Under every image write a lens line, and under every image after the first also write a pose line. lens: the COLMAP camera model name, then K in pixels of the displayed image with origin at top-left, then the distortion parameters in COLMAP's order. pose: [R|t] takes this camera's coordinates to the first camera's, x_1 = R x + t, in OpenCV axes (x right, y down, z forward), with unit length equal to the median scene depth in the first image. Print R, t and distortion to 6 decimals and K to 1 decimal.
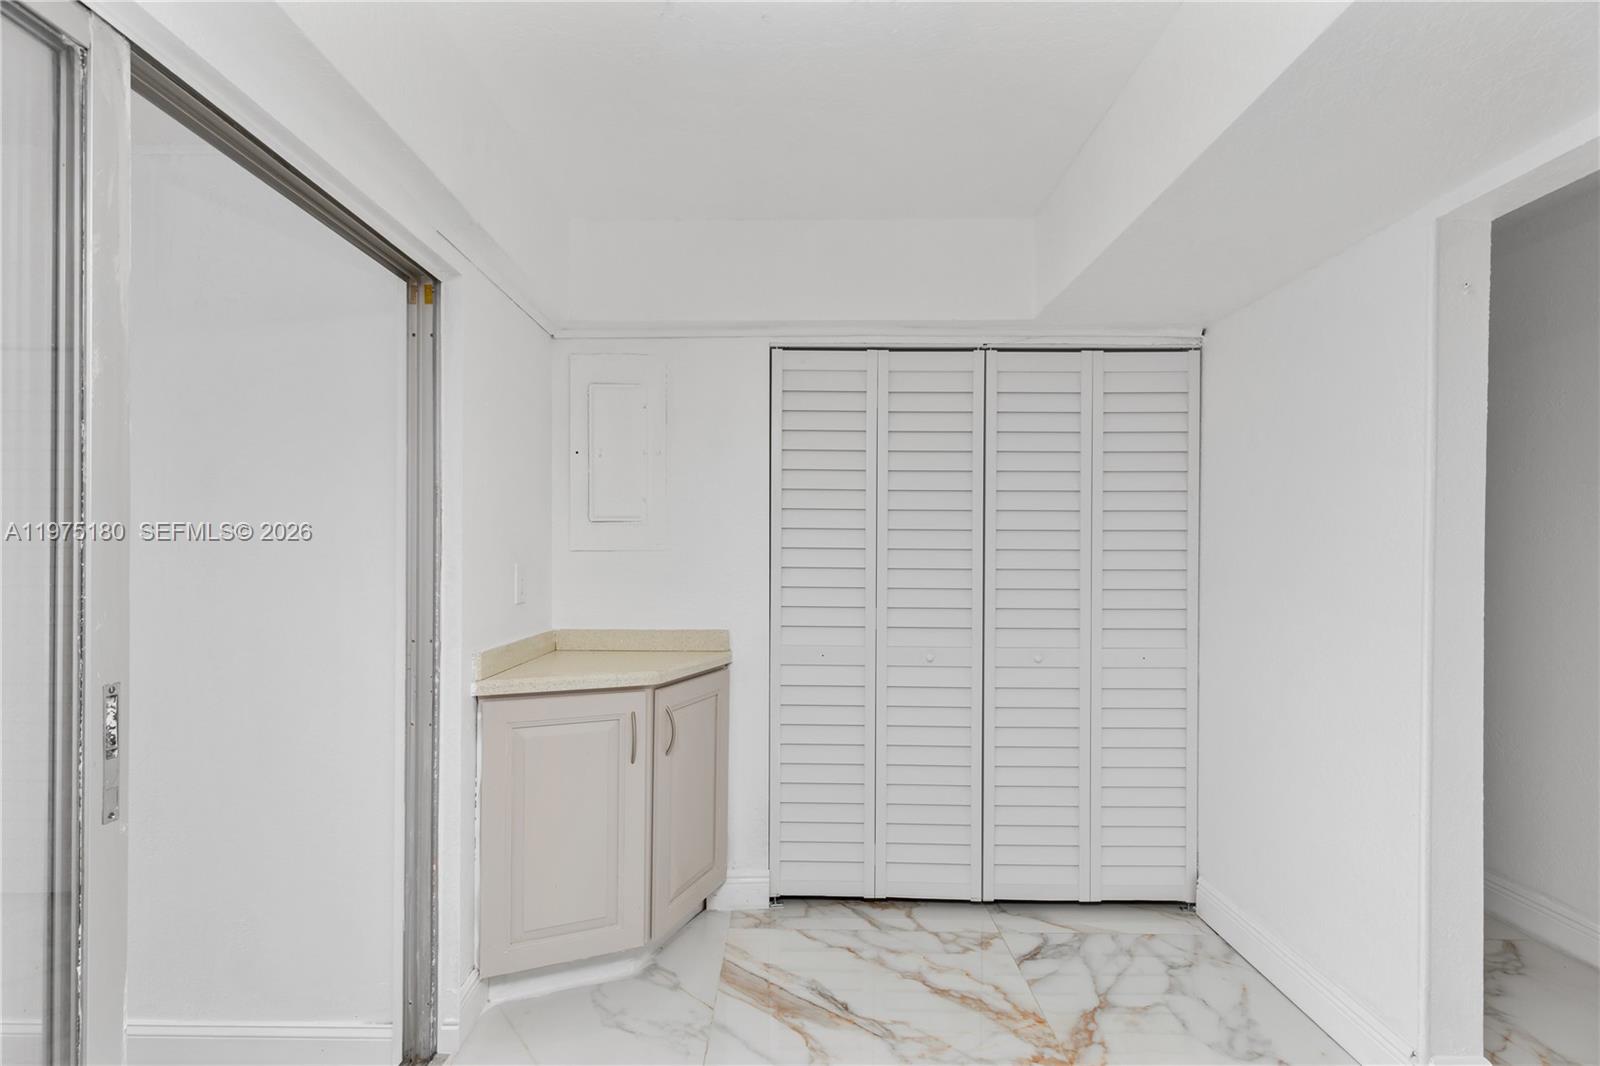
lens RADIAL K [[727.8, 0, 795.9], [0, 727.8, 556.6], [0, 0, 1]] dist [0.005091, -0.000483]
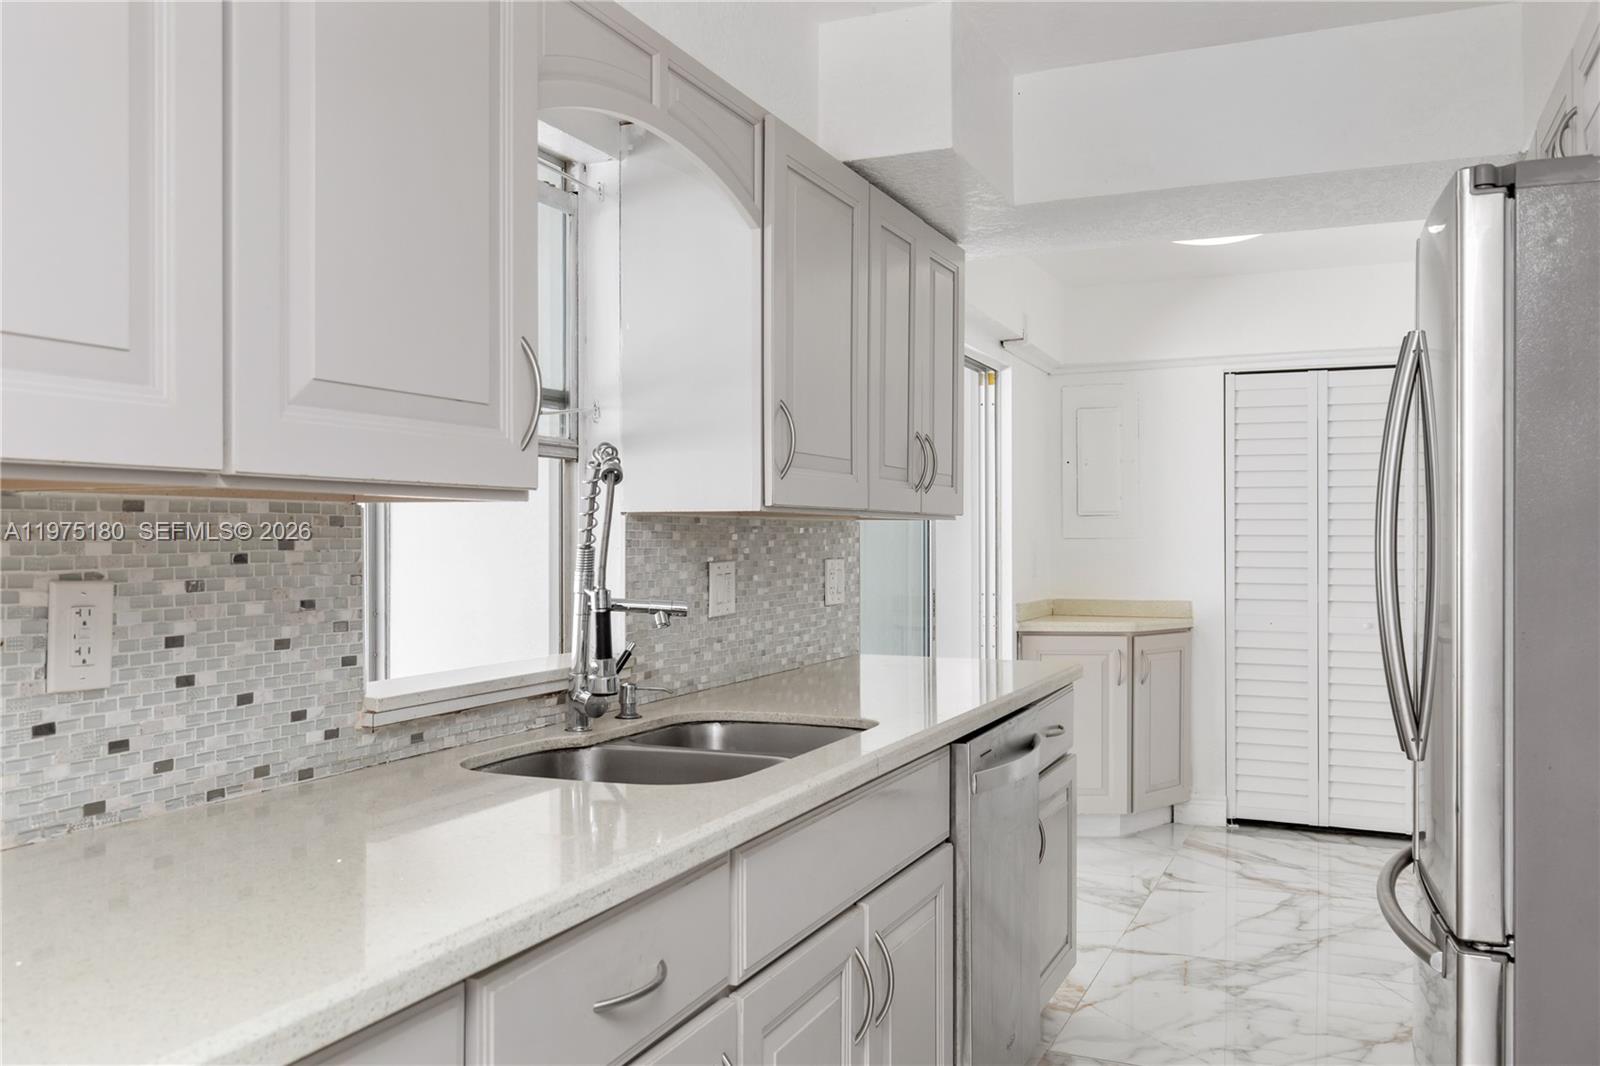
lens RADIAL K [[1311.3, 0, 800.0], [0, 1311.3, 533.0], [0, 0, 1]] dist [0.000395, 0.000062]
pose [[0.909254, -0.004231, -0.416220, 0.236704], [0.003264, 0.999990, -0.003034, -0.011094], [0.416229, 0.001400, 0.909259, -1.340342]]
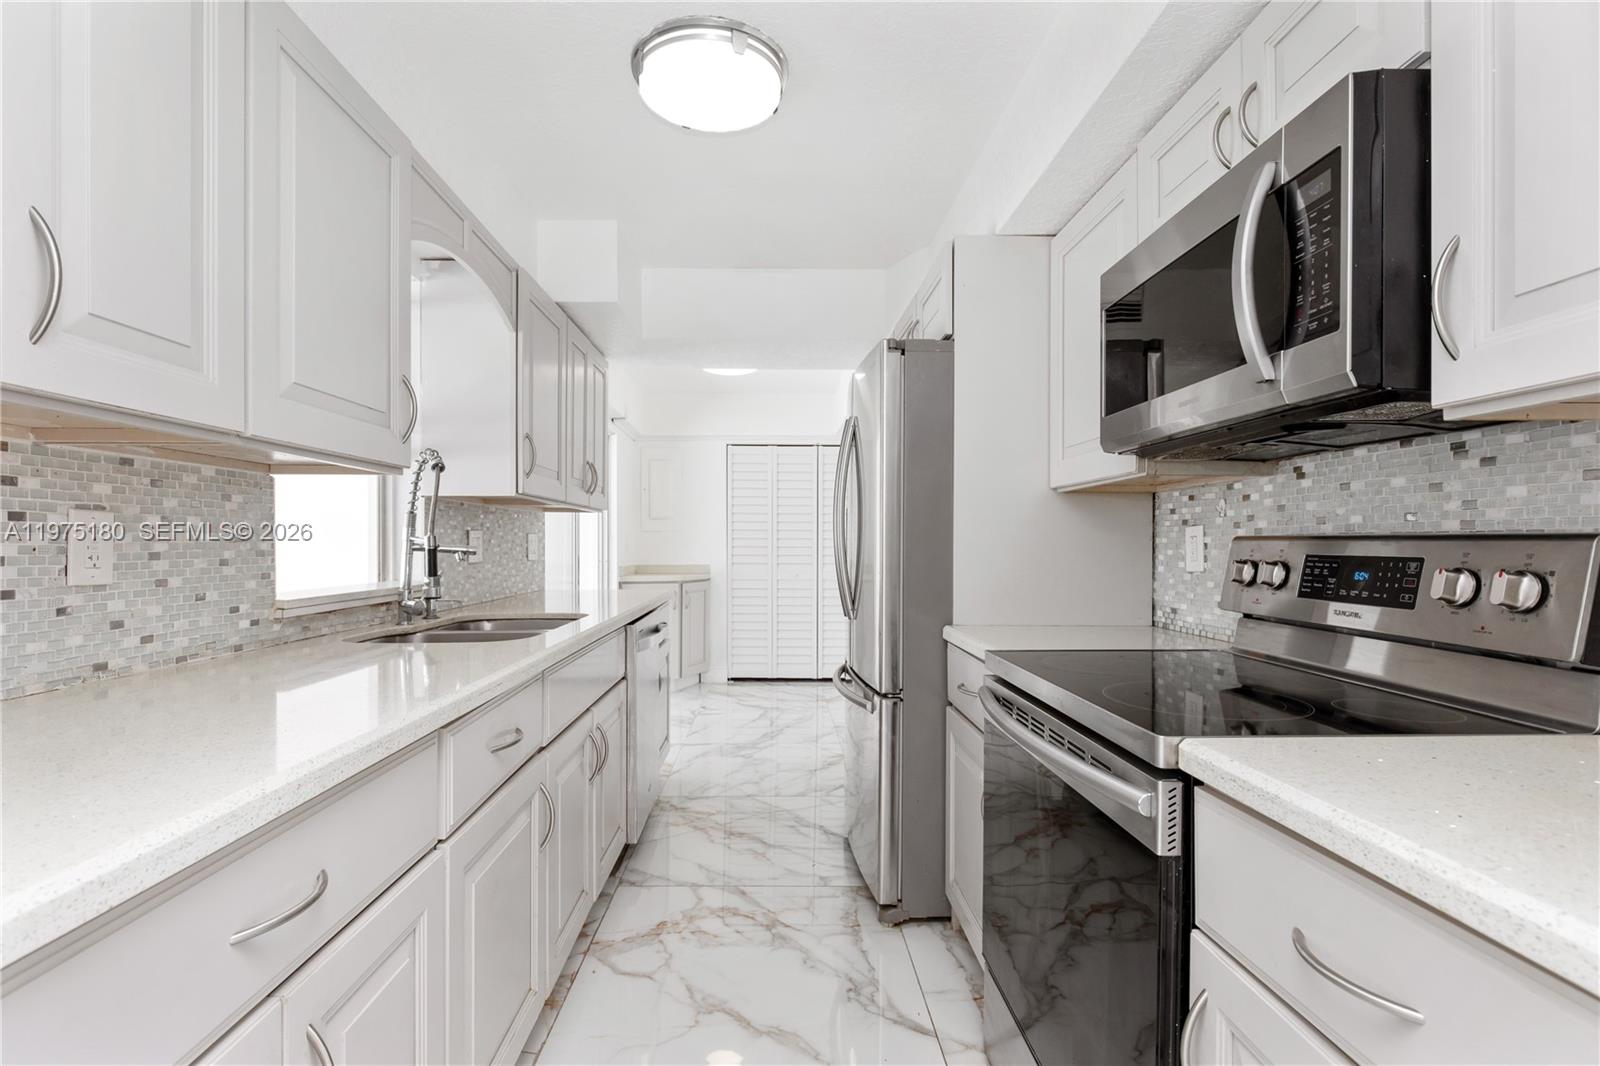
lens RADIAL K [[728.1, 0, 800.4], [0, 728.1, 540.3], [0, 0, 1]] dist [-0.002845, -0.000311]
pose [[0.999999, -0.001287, -0.000391, 0.203100], [0.001290, 0.999969, 0.007828, 0.004683], [0.000381, -0.007829, 0.999969, -1.372724]]
